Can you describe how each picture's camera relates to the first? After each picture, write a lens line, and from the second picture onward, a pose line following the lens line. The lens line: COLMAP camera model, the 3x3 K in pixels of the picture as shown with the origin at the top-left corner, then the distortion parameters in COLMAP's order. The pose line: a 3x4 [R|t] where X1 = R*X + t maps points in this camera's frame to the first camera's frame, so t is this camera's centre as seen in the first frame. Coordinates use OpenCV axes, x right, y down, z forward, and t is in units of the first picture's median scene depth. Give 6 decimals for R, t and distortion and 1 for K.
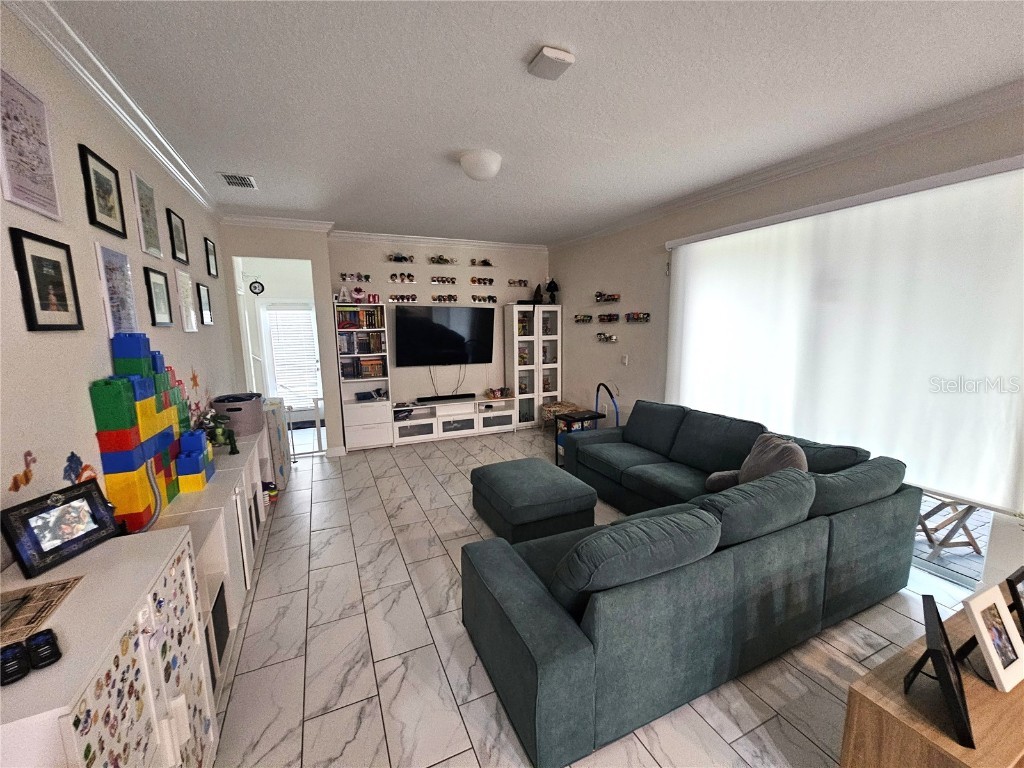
lens RADIAL K [[420.1, 0, 511.1], [0, 420.1, 383.5], [0, 0, 1]] dist [0.000429, 0.001434]
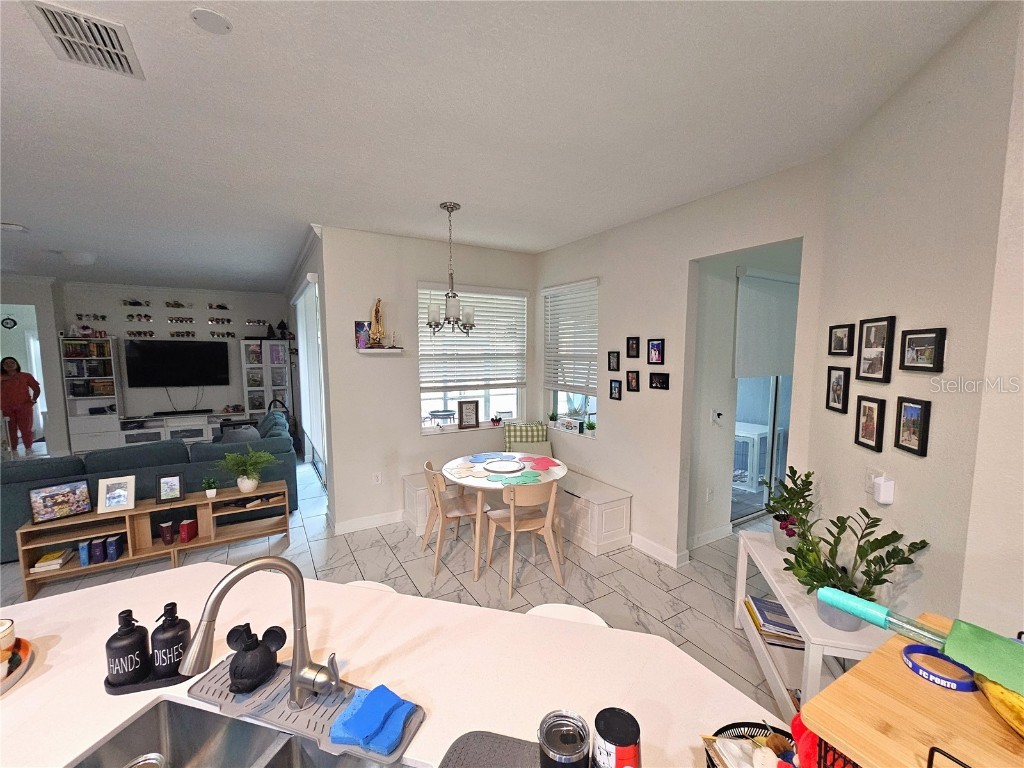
lens RADIAL K [[420.1, 0, 512.4], [0, 420.1, 389.7], [0, 0, 1]] dist [0.000429, 0.001434]
pose [[0.993200, 0.000174, 0.116424, 0.712601], [0.005718, 0.998719, -0.050271, 0.036463], [-0.116283, 0.050595, 0.991927, -0.383861]]
